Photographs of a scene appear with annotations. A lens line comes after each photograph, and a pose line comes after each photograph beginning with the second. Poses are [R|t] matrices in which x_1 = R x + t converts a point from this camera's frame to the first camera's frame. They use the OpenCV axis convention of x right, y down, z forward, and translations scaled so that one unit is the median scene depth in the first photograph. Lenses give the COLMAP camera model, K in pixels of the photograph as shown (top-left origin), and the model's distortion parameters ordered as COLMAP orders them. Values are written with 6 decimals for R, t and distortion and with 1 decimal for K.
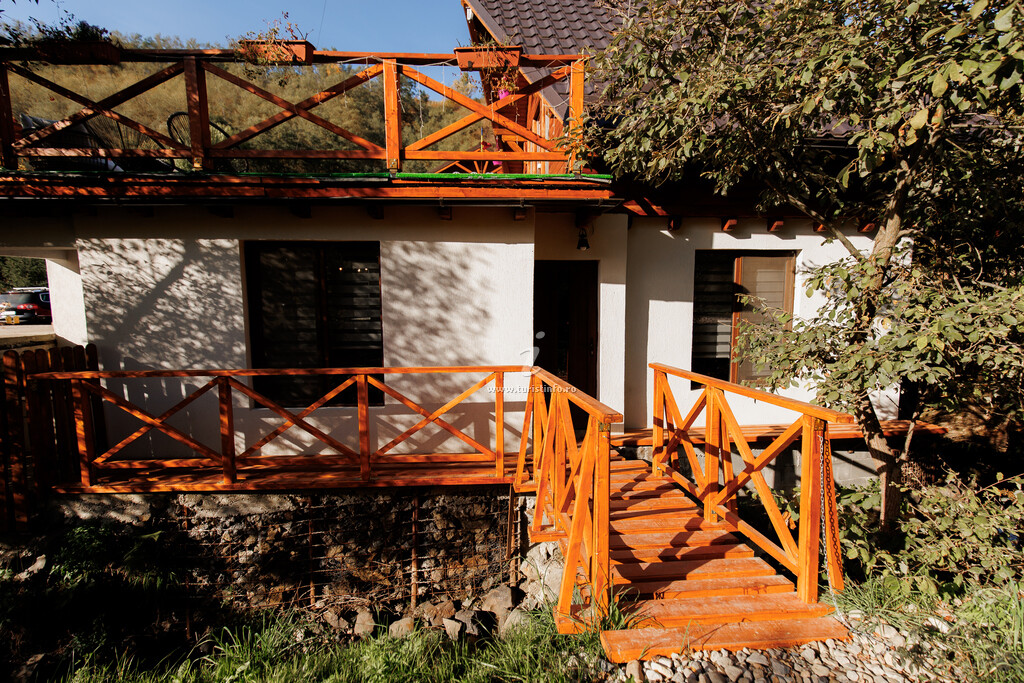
lens RADIAL K [[452.1, 0, 512.0], [0, 452.1, 341.5], [0, 0, 1]] dist [0.008249, -0.000781]
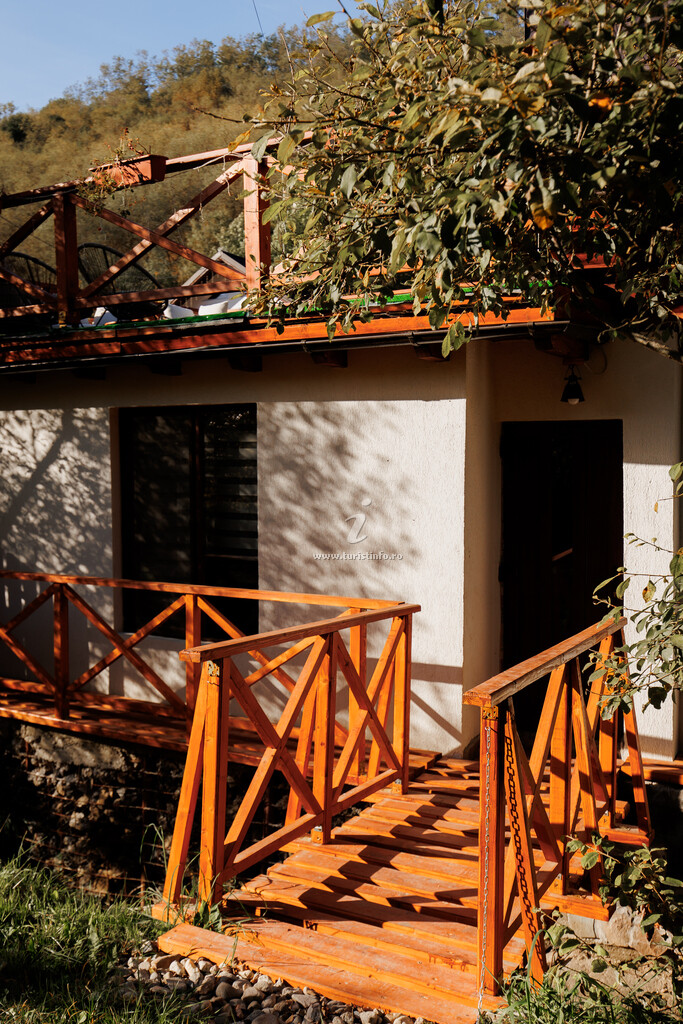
lens RADIAL K [[961.4, 0, 327.3], [0, 961.4, 527.5], [0, 0, 1]] dist [-0.001282, -0.000331]
pose [[0.833380, 0.038562, -0.551354, 0.652386], [-0.054356, 0.998446, -0.012329, -0.026036], [0.550022, 0.040244, 0.834180, -0.150797]]
